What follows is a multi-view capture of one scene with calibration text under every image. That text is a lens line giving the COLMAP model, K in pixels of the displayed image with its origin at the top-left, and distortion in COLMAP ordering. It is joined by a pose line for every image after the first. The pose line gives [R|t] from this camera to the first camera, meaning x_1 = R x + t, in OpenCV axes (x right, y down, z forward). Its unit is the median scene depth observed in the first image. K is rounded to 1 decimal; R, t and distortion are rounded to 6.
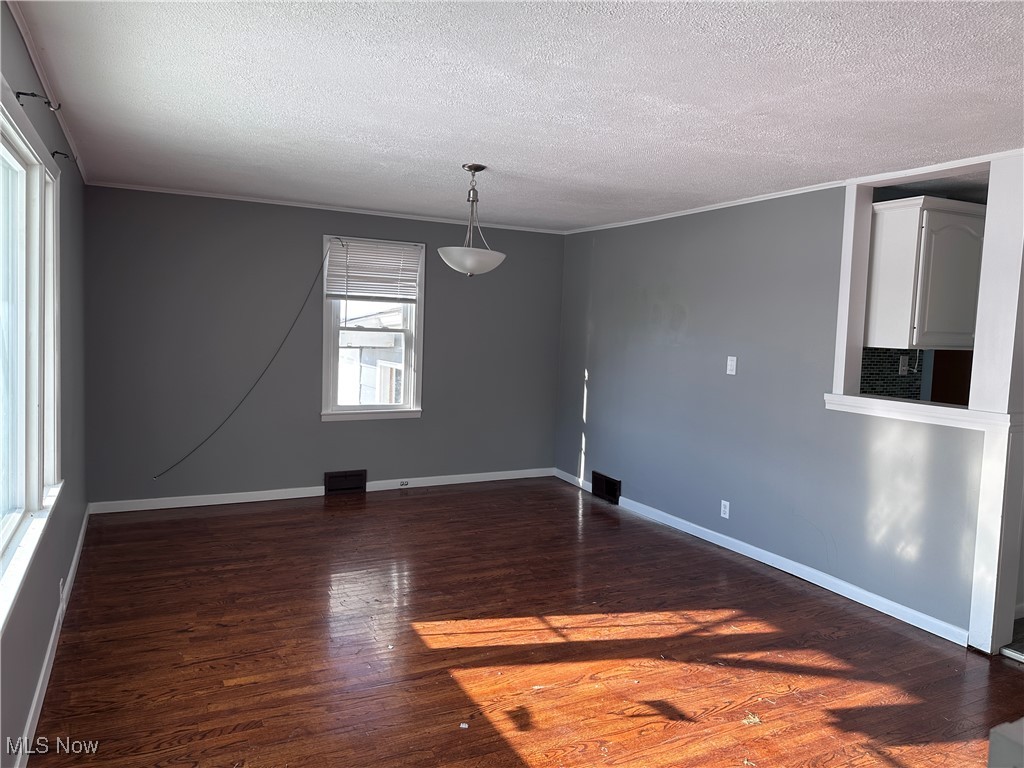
lens RADIAL K [[713.9, 0, 508.2], [0, 713.9, 379.2], [0, 0, 1]] dist [0.076731, -0.090084]
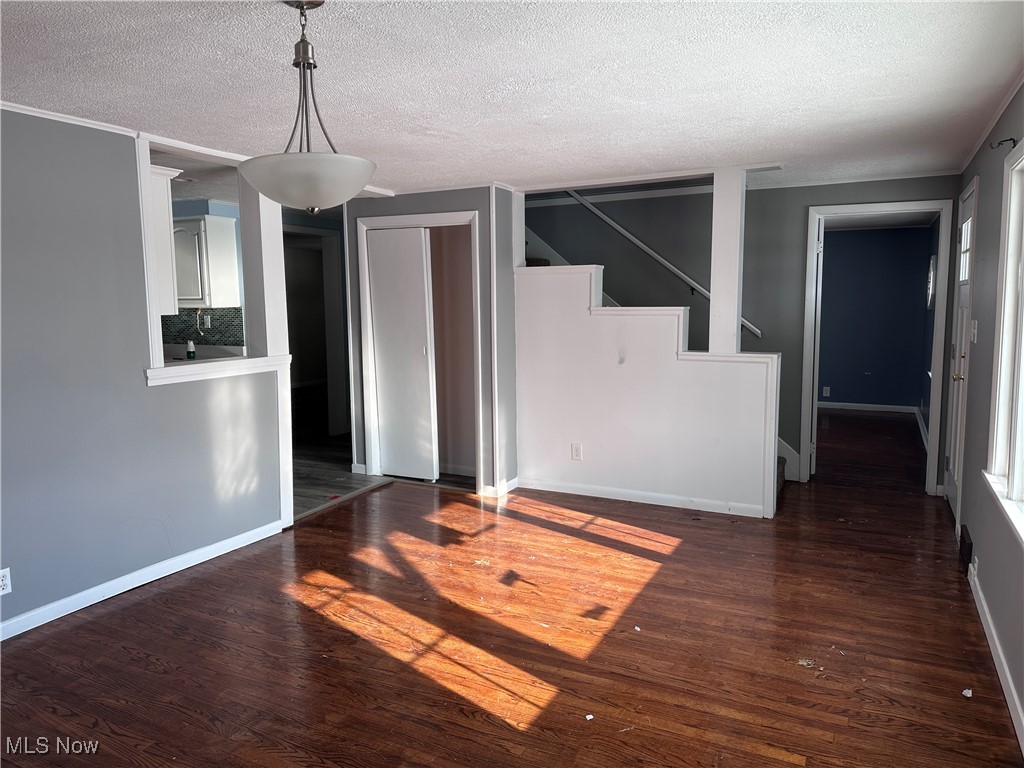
lens RADIAL K [[713.9, 0, 516.6], [0, 713.9, 380.2], [0, 0, 1]] dist [0.076731, -0.090084]
pose [[-0.594860, -0.118870, 0.794991, -0.576772], [0.051476, 0.981342, 0.185252, -0.115050], [-0.802179, 0.151122, -0.577642, 1.209312]]
